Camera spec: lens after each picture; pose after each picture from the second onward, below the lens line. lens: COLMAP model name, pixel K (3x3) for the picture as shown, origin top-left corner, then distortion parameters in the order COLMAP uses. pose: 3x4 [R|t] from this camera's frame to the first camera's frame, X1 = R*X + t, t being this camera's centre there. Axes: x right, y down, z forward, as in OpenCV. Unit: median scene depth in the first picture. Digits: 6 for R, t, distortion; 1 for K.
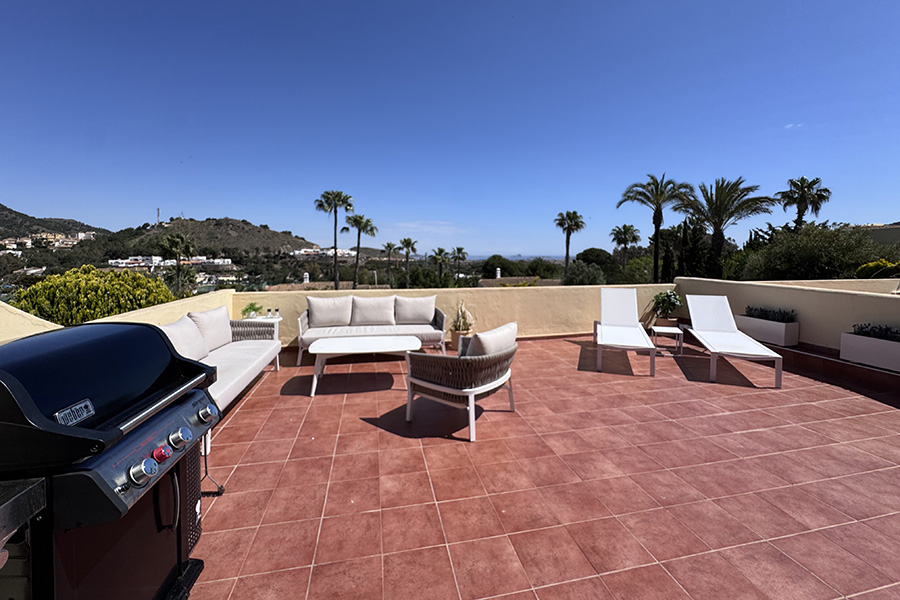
lens RADIAL K [[363.8, 0, 454.7], [0, 363.8, 266.7], [0, 0, 1]] dist [-0.007281, 0.001305]
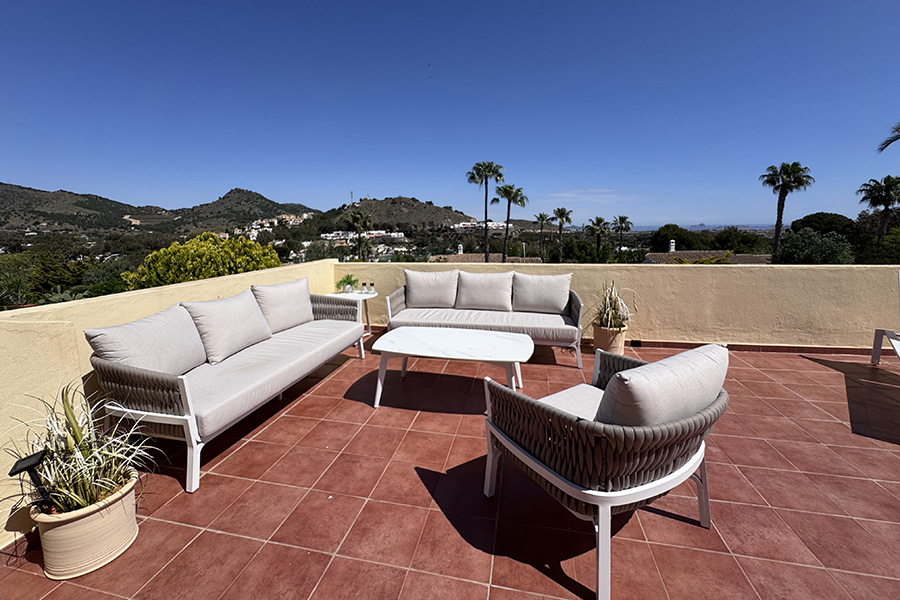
lens RADIAL K [[363.8, 0, 452.5], [0, 363.8, 267.4], [0, 0, 1]] dist [-0.007281, 0.001305]
pose [[0.911431, 0.029369, -0.410403, 0.025305], [0.002548, 0.997027, 0.077008, 0.013425], [0.411444, -0.071233, 0.908647, 0.274004]]
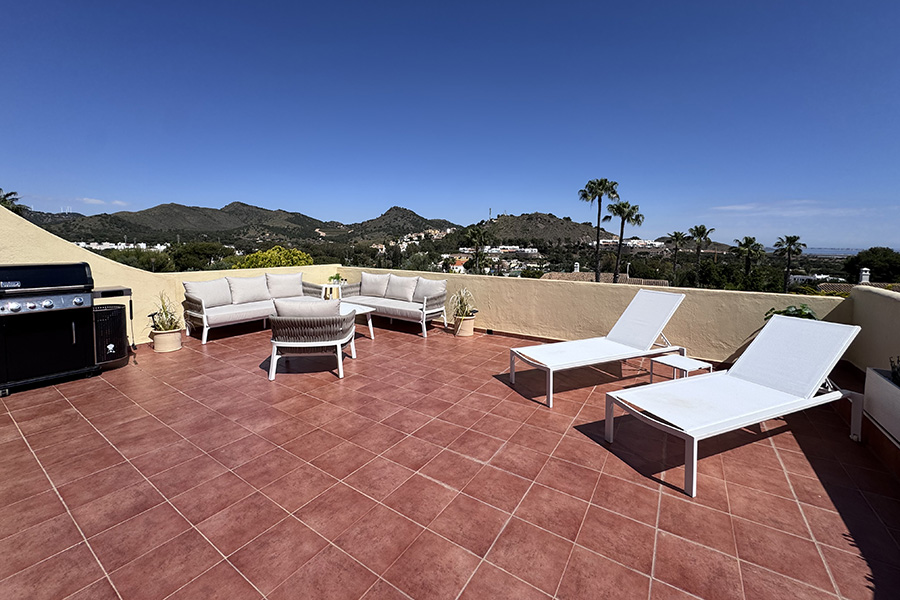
lens RADIAL K [[363.8, 0, 456.3], [0, 363.8, 269.9], [0, 0, 1]] dist [-0.007281, 0.001305]
pose [[0.700310, 0.056177, -0.711625, 0.713067], [-0.031749, 0.998363, 0.047568, 0.001155], [0.713133, -0.010719, 0.700947, 0.284488]]
